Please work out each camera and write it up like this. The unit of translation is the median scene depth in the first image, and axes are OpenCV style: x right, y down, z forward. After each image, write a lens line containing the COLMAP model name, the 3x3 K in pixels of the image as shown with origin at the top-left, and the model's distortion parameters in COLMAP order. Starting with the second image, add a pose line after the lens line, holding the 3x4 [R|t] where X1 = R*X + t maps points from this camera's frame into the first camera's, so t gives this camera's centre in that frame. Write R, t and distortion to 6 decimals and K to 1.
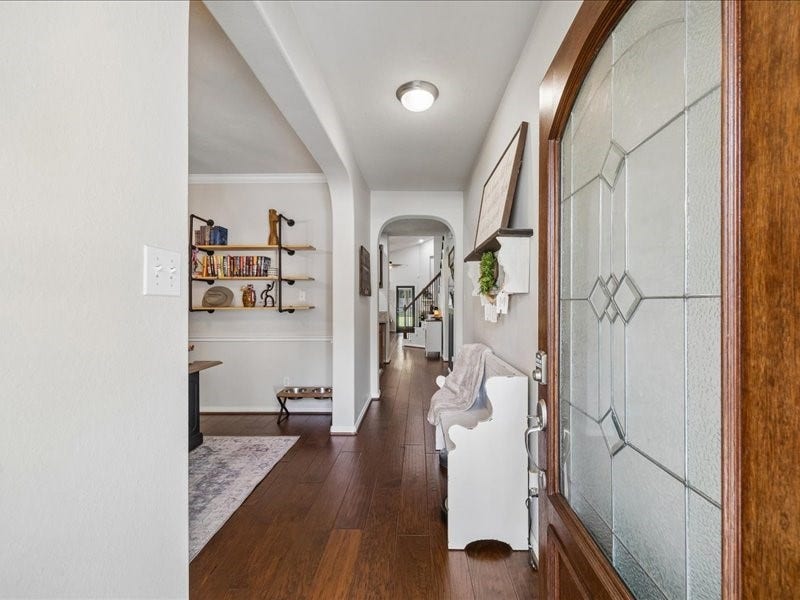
lens RADIAL K [[342.5, 0, 402.2], [0, 342.5, 302.8], [0, 0, 1]] dist [-0.003774, 0.000597]
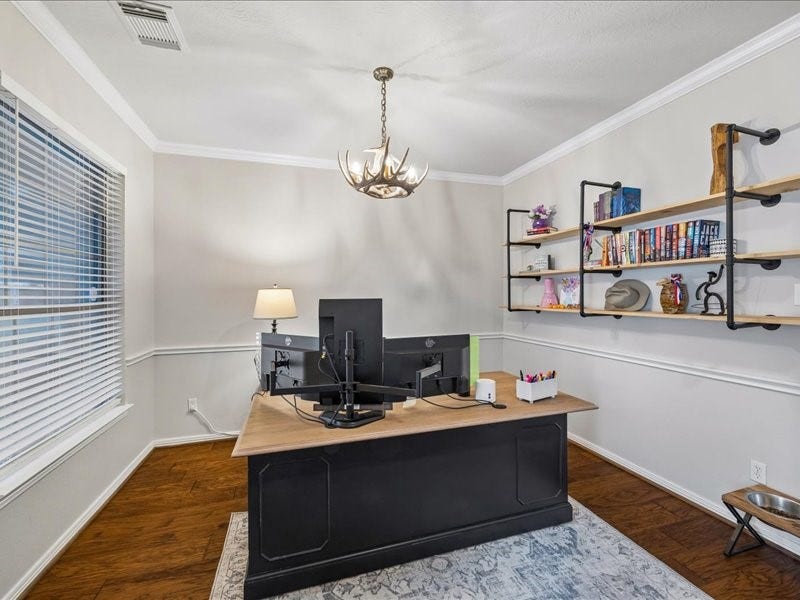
lens RADIAL K [[342.5, 0, 430.4], [0, 342.5, 291.2], [0, 0, 1]] dist [-0.003774, 0.000597]
pose [[0.324104, -0.003536, -0.946015, -0.039396], [0.011396, 0.999935, 0.000167, -0.029922], [0.945953, -0.010834, 0.324123, 0.434691]]
